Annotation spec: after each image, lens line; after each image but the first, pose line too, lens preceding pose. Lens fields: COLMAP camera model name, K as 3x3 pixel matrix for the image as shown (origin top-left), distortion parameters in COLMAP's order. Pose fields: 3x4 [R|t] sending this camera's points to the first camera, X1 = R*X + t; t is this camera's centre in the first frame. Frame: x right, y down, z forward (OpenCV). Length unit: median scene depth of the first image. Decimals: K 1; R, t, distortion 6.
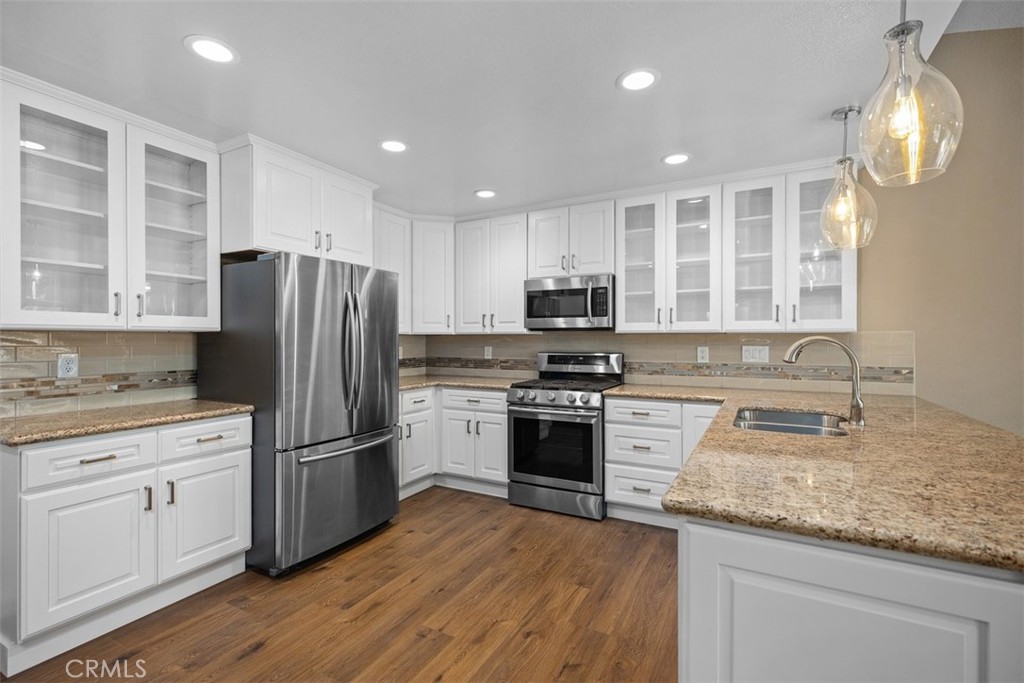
lens RADIAL K [[459.1, 0, 514.0], [0, 459.1, 338.8], [0, 0, 1]] dist [-0.000613, -0.000475]
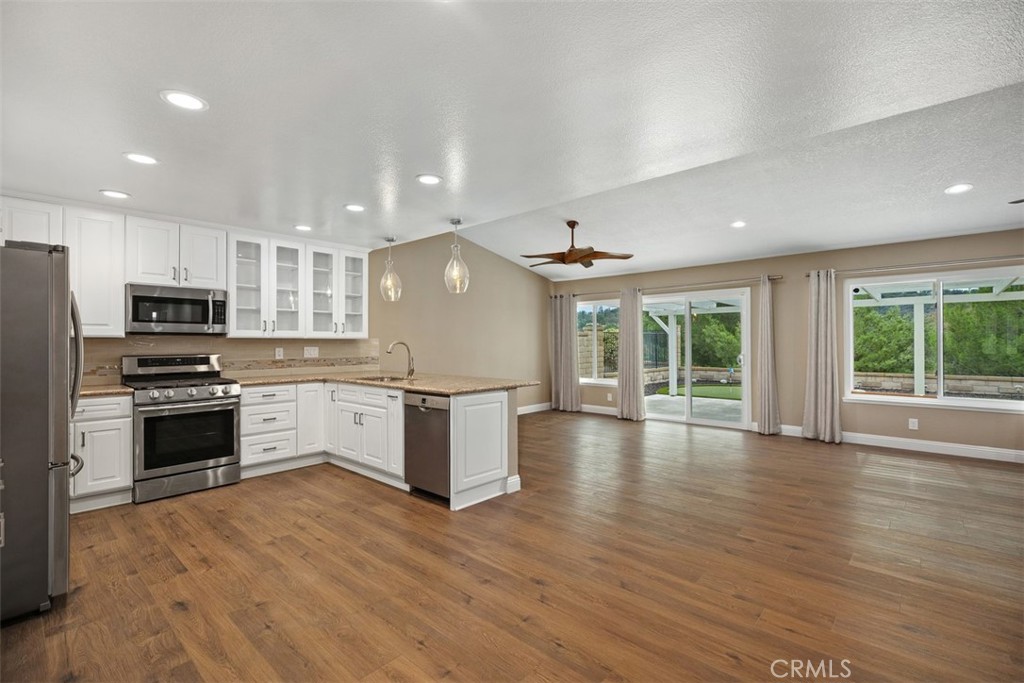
lens RADIAL K [[459.1, 0, 508.6], [0, 459.1, 341.5], [0, 0, 1]] dist [-0.000613, -0.000475]
pose [[0.248228, 0.003454, 0.968696, -0.847057], [0.004081, 0.999981, -0.004612, 0.007014], [-0.968693, 0.005098, 0.248209, -0.058184]]
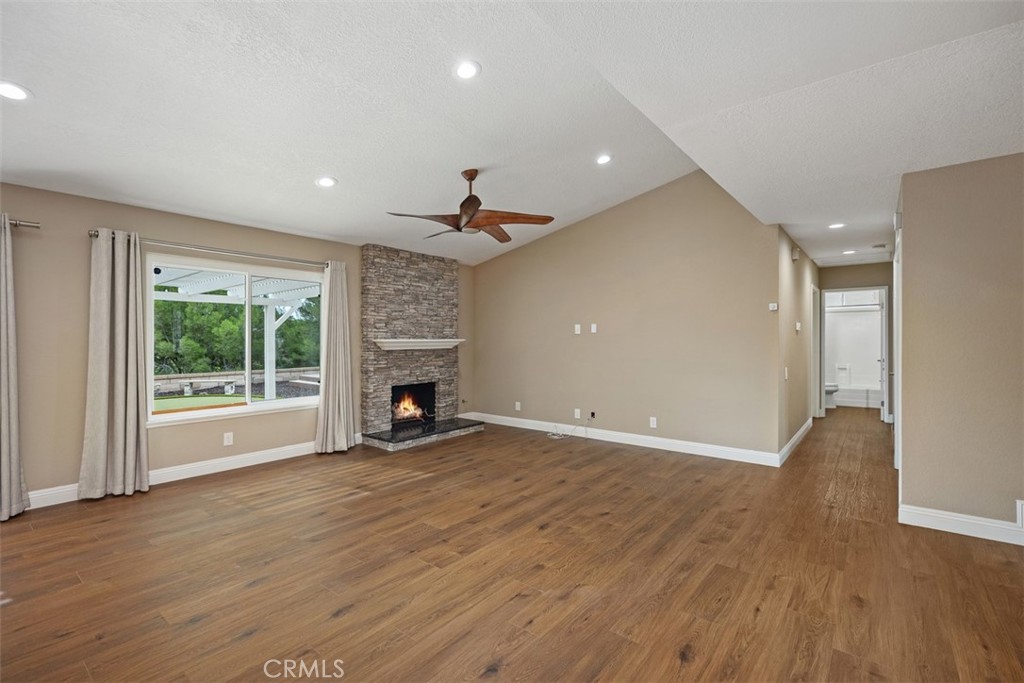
lens RADIAL K [[459.1, 0, 509.8], [0, 459.1, 337.8], [0, 0, 1]] dist [-0.000613, -0.000475]
pose [[-0.982083, 0.004629, 0.188392, -0.028192], [0.004695, 0.999989, -0.000094, -0.001063], [-0.188390, 0.000792, -0.982094, 0.142642]]
